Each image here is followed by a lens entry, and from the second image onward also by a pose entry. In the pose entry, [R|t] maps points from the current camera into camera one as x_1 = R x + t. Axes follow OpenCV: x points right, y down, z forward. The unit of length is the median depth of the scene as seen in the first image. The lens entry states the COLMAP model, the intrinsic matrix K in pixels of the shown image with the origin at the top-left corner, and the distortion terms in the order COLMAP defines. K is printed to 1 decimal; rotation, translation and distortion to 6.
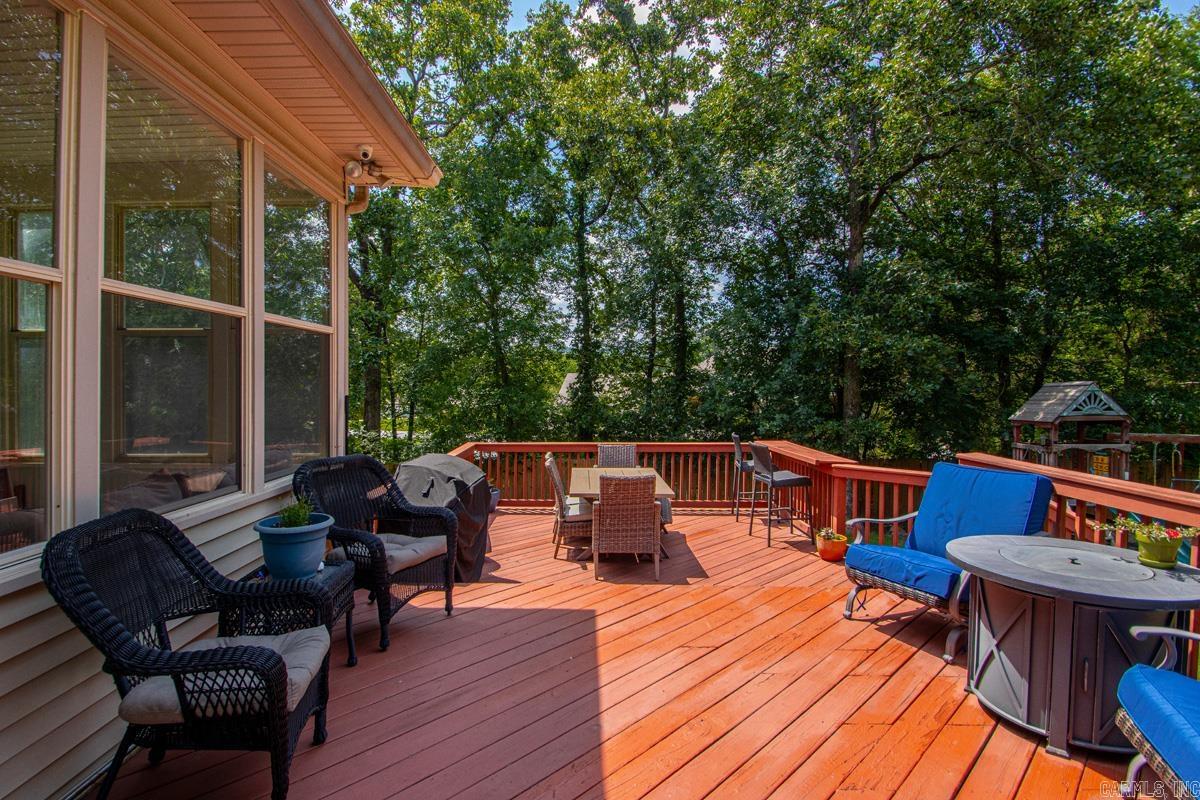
lens RADIAL K [[591.0, 0, 537.3], [0, 591.0, 407.2], [0, 0, 1]] dist [0.025984, -0.019371]
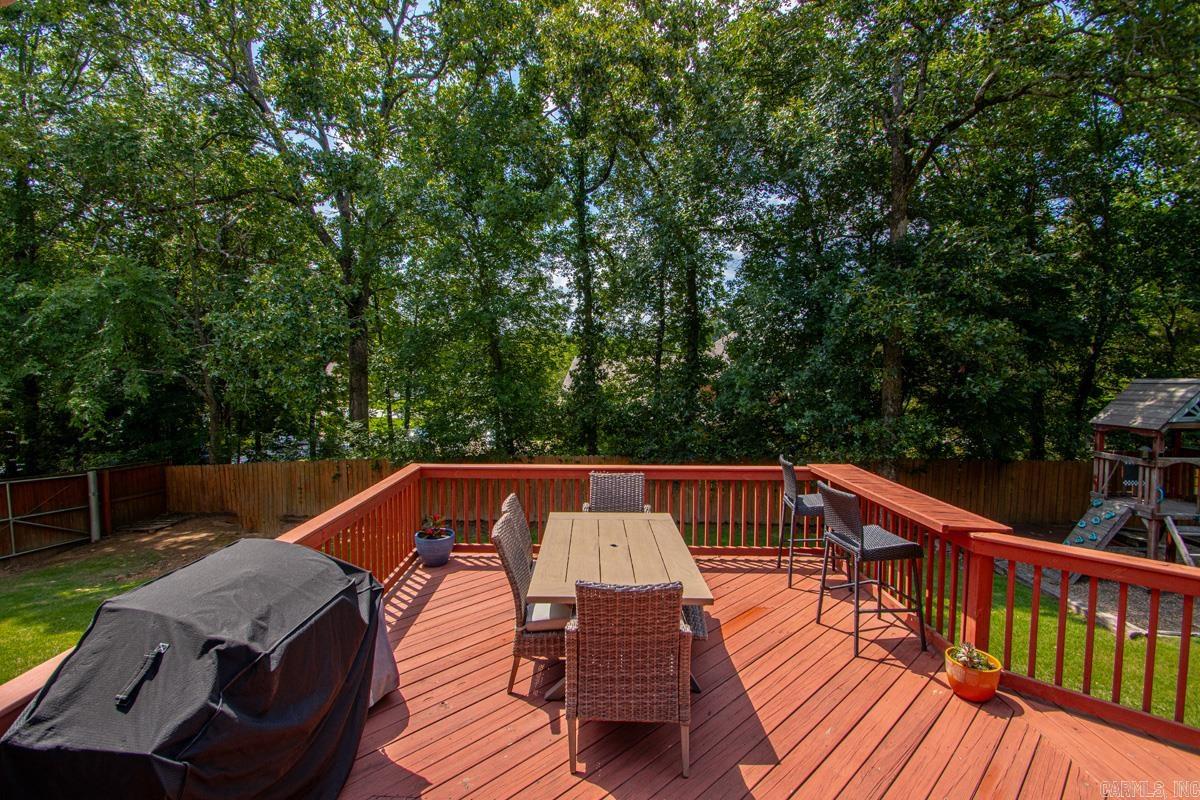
lens RADIAL K [[549.8, 0, 620.2], [0, 549.8, 412.3], [0, 0, 1]] dist [0.020399, -0.021075]
pose [[0.992291, -0.011844, 0.123361, 0.040789], [0.005931, 0.998821, 0.048190, -0.026117], [-0.123787, -0.047087, 0.991191, 0.249358]]
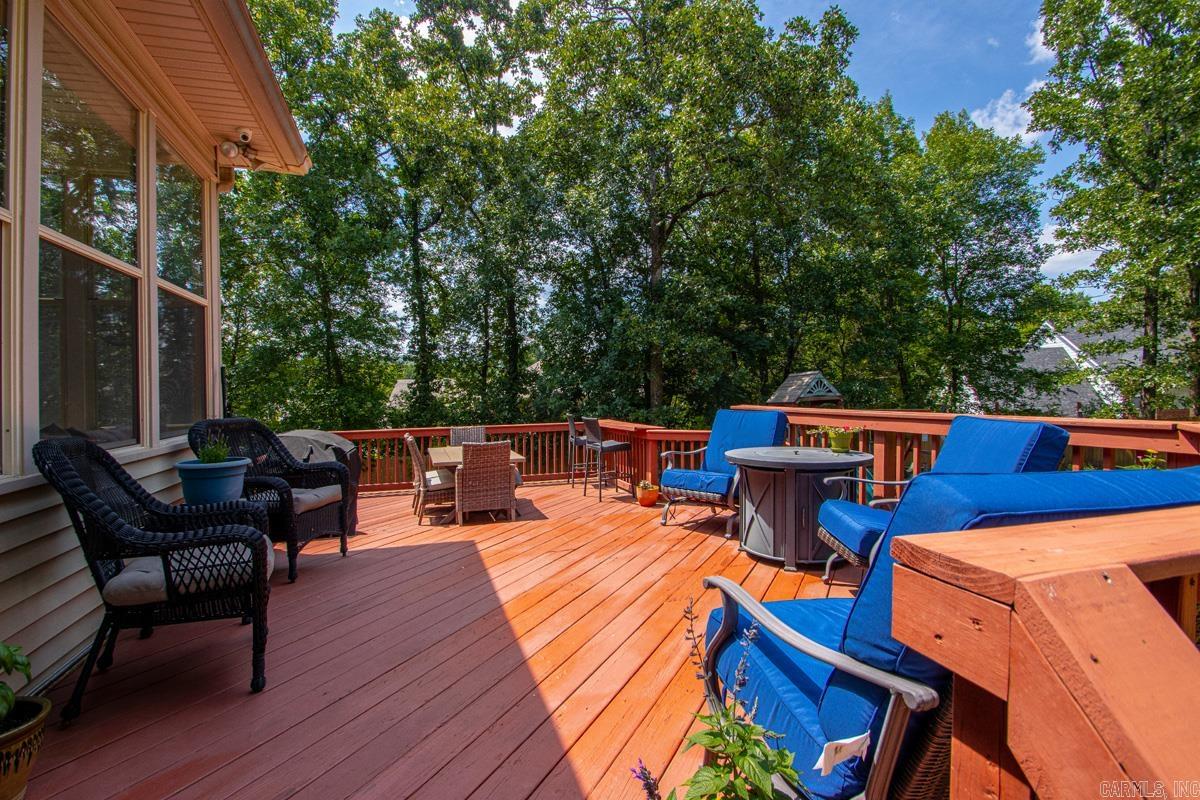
lens RADIAL K [[591.0, 0, 537.3], [0, 591.0, 407.2], [0, 0, 1]] dist [0.025984, -0.019371]
pose [[0.956943, -0.014256, 0.289925, -0.040613], [0.019952, 0.999661, -0.016698, 0.032215], [-0.289589, 0.021764, 0.956904, -0.060687]]
